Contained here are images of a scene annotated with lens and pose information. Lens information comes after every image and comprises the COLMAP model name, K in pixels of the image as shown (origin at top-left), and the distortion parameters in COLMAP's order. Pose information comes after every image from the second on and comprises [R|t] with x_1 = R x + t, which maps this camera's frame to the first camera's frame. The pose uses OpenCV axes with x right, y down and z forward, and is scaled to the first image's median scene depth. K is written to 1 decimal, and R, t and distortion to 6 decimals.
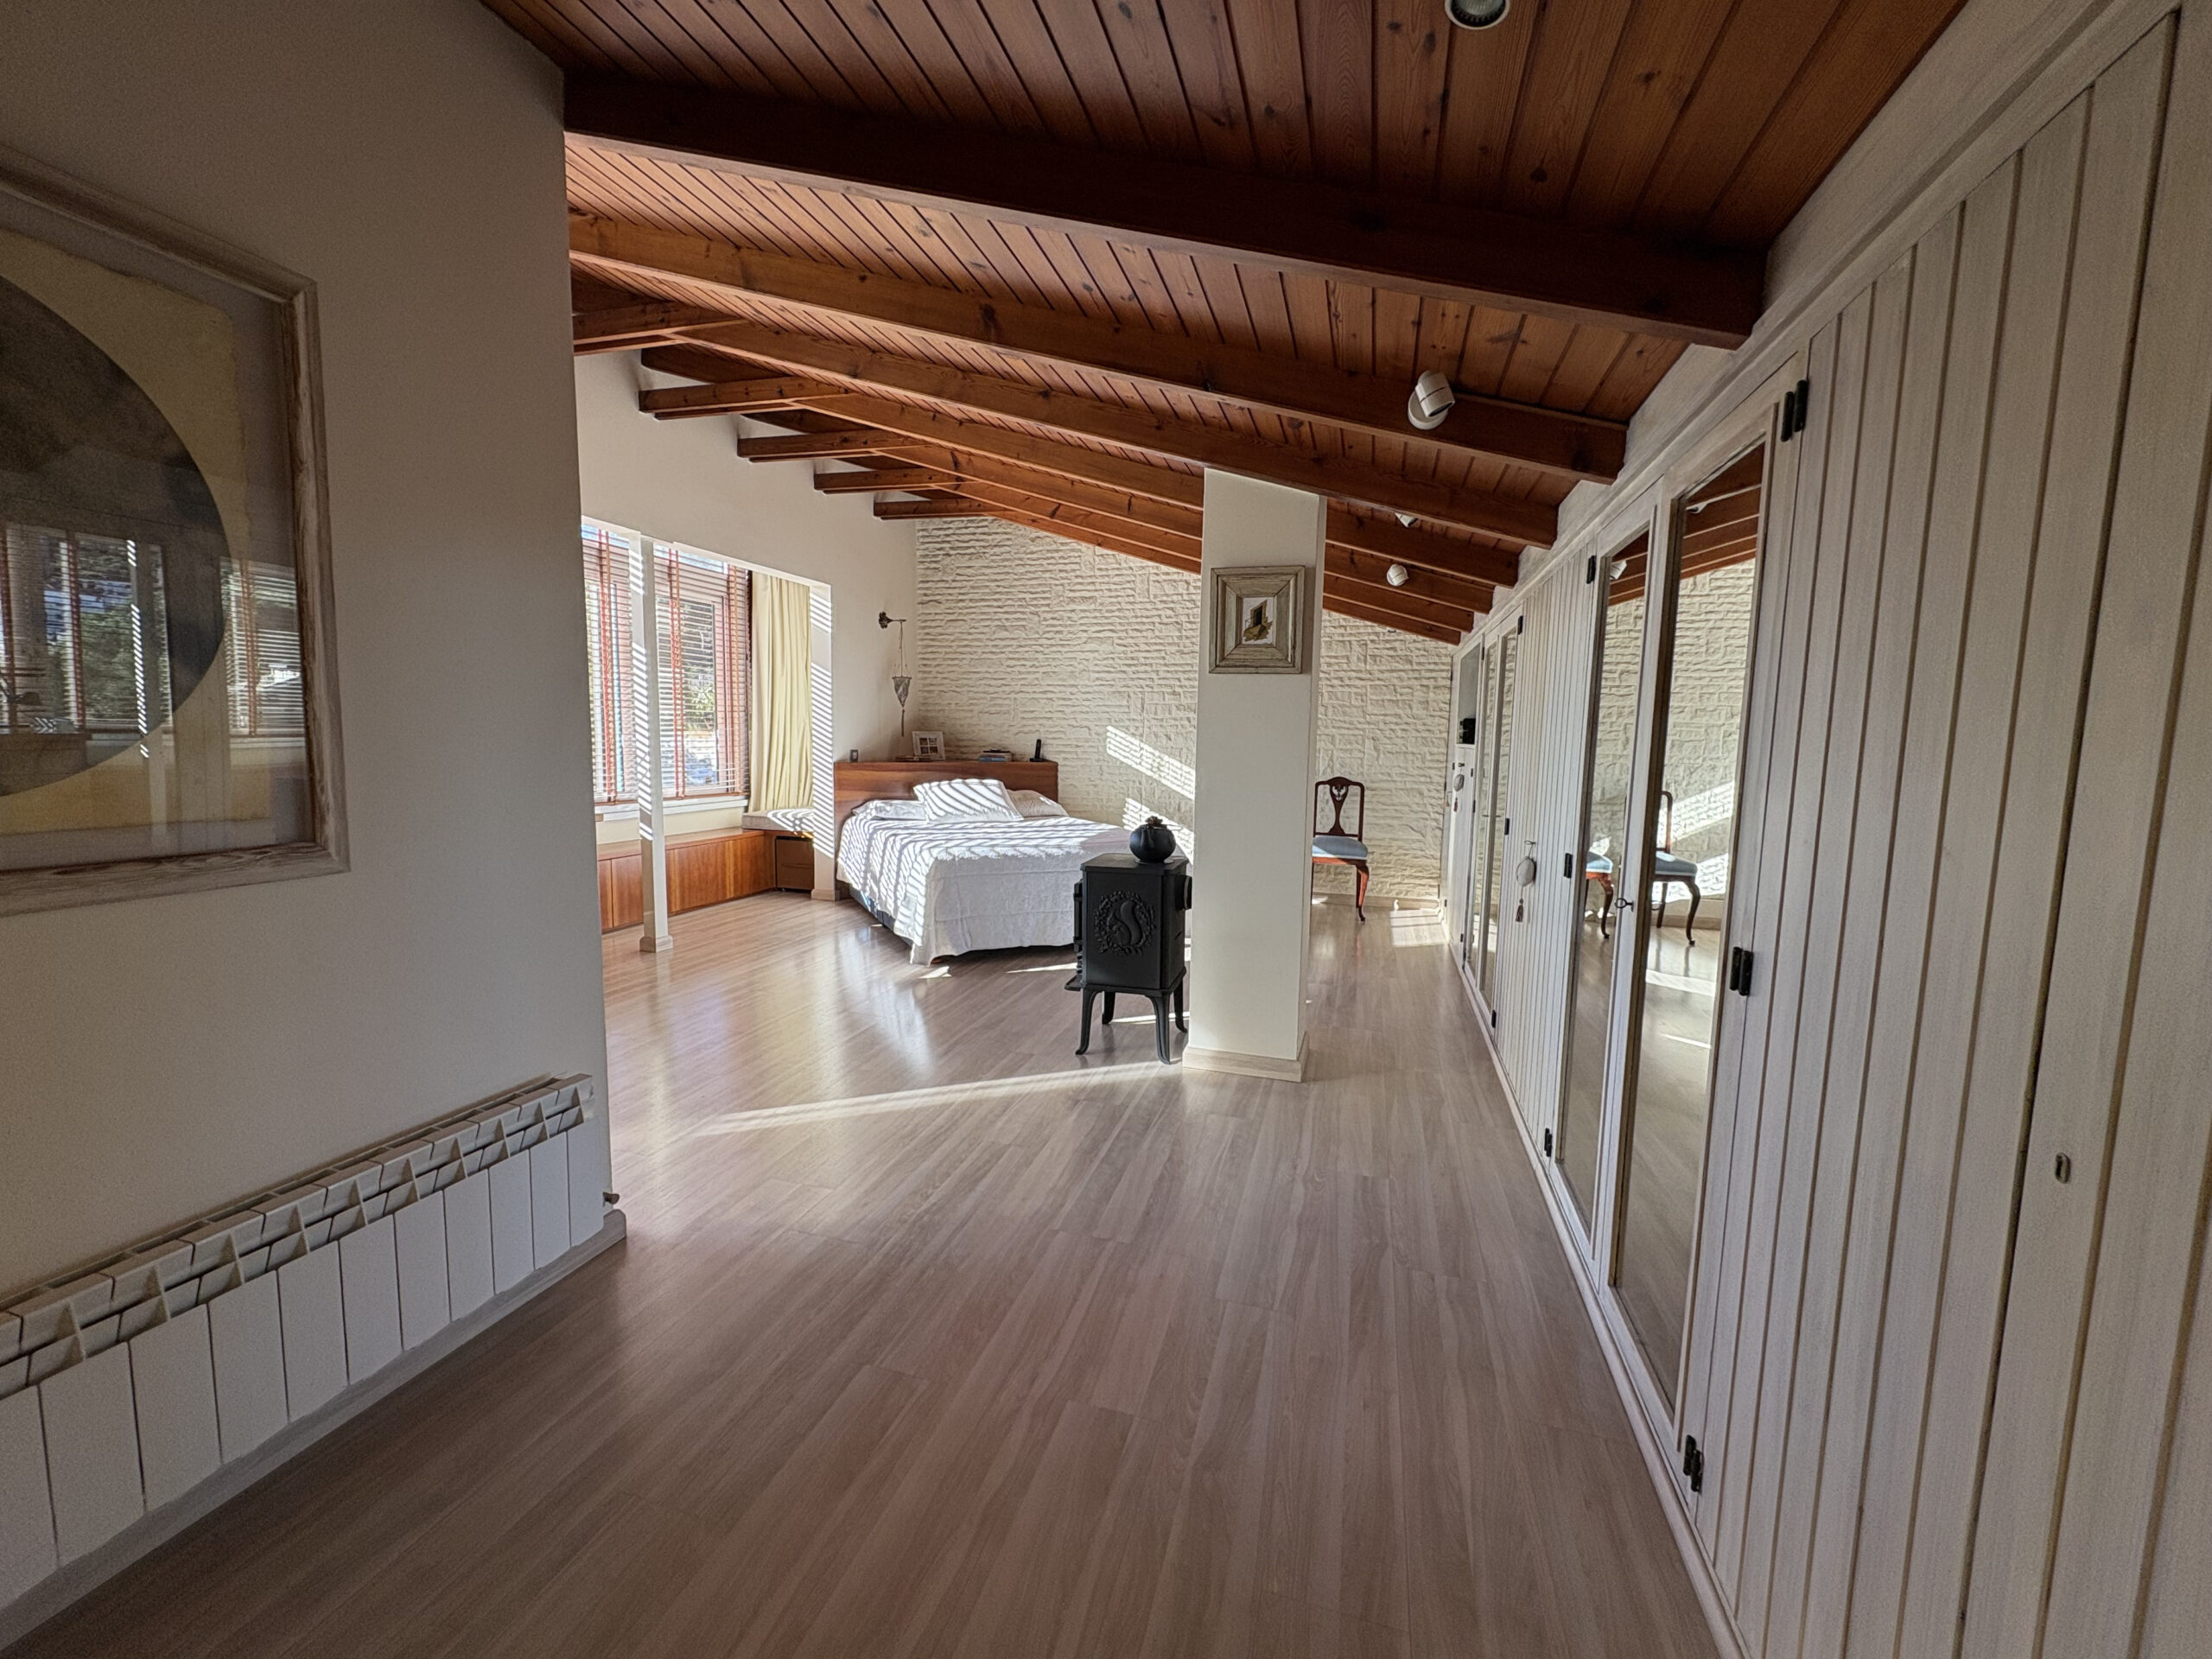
lens RADIAL K [[884.2, 0, 1114.0], [0, 884.2, 826.2], [0, 0, 1]] dist [0.000200, -0.000018]
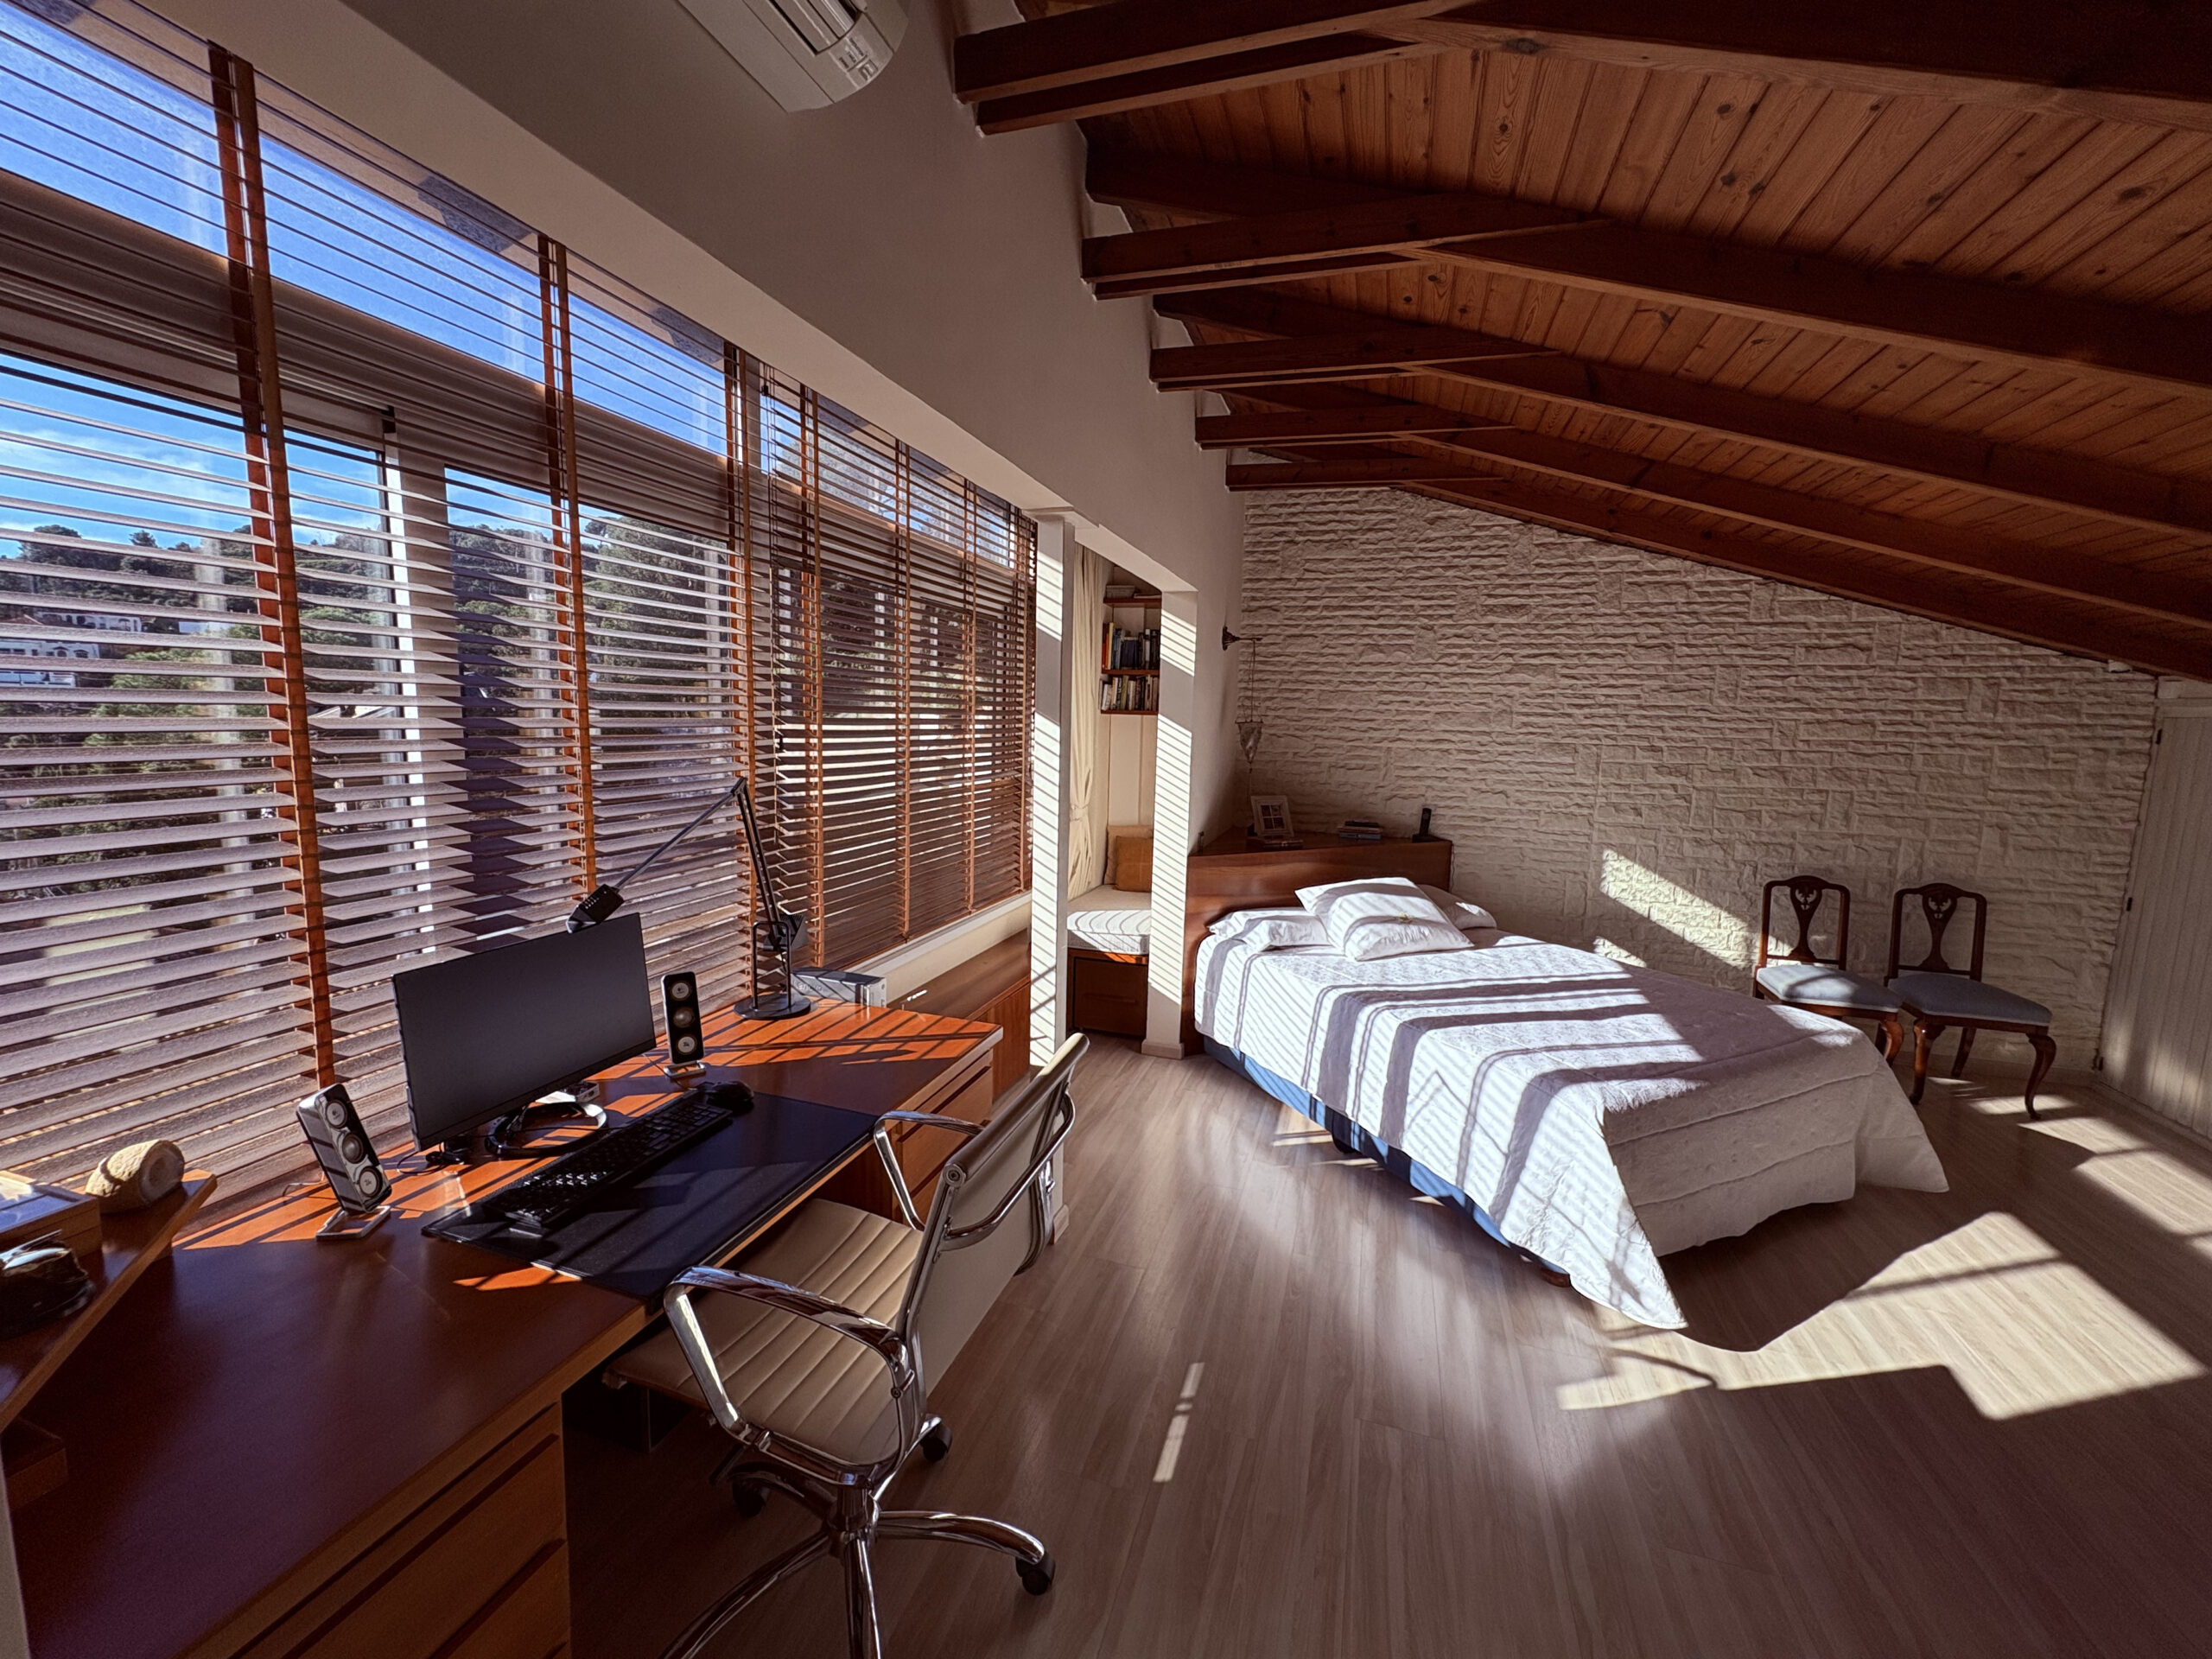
lens RADIAL K [[884.2, 0, 1104.2], [0, 884.2, 824.0], [0, 0, 1]] dist [0.000200, -0.000018]
pose [[0.999749, 0.011206, -0.019425, -0.360735], [-0.010875, 0.999795, 0.017066, -0.104599], [0.019613, -0.016850, 0.999666, 0.324644]]
